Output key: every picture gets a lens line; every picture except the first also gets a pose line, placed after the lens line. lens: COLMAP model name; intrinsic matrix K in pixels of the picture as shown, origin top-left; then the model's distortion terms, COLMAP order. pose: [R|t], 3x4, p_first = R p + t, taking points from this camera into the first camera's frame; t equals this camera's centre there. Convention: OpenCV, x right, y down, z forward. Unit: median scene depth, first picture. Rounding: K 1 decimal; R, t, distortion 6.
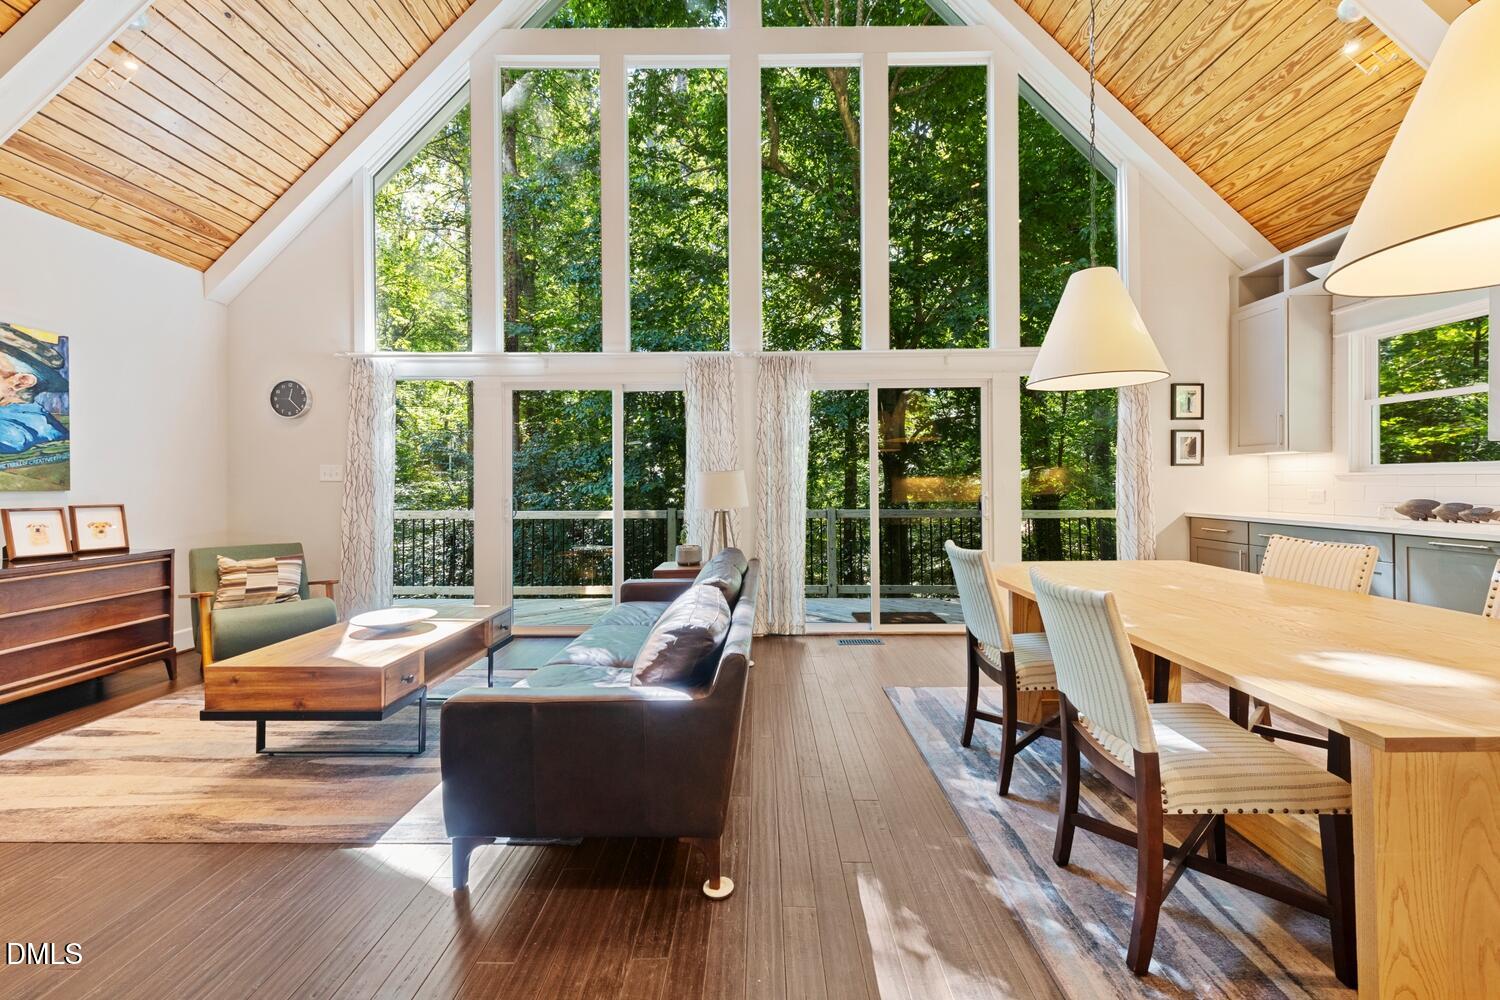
lens RADIAL K [[608.2, 0, 761.2], [0, 608.2, 486.2], [0, 0, 1]] dist [-0.001778, -0.000279]
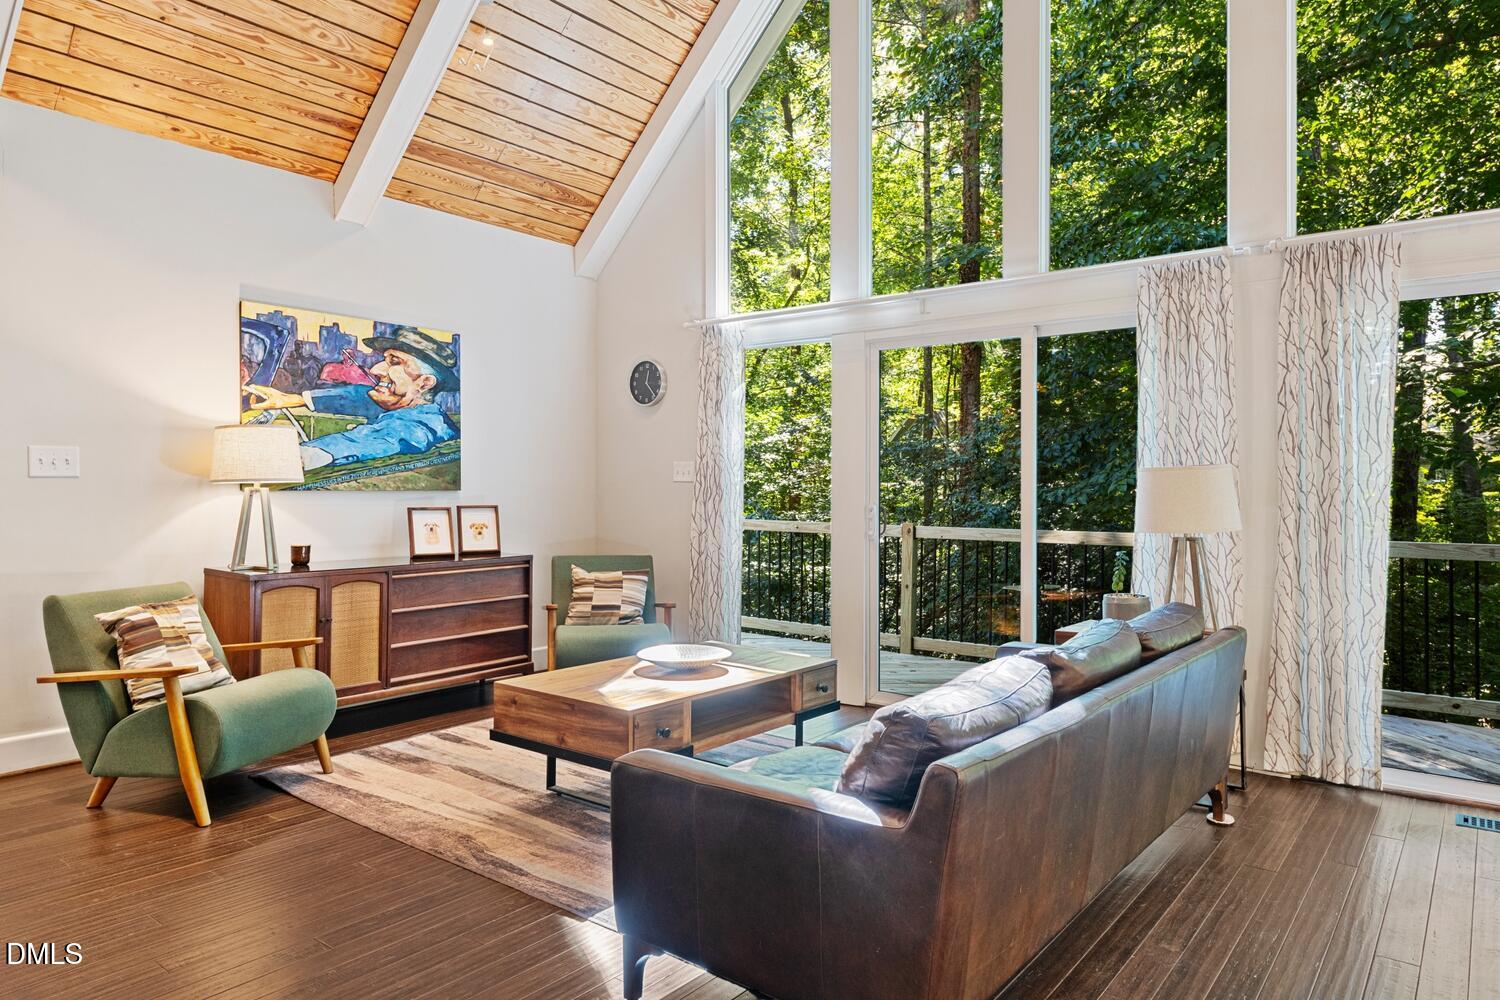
lens RADIAL K [[970.4, 0, 747.0], [0, 970.4, 491.8], [0, 0, 1]] dist [0.020042, -0.005980]
pose [[0.781163, 0.009736, -0.624251, 0.196626], [-0.008079, 0.999952, 0.005485, -0.002601], [0.624275, 0.000759, 0.781205, 0.052988]]
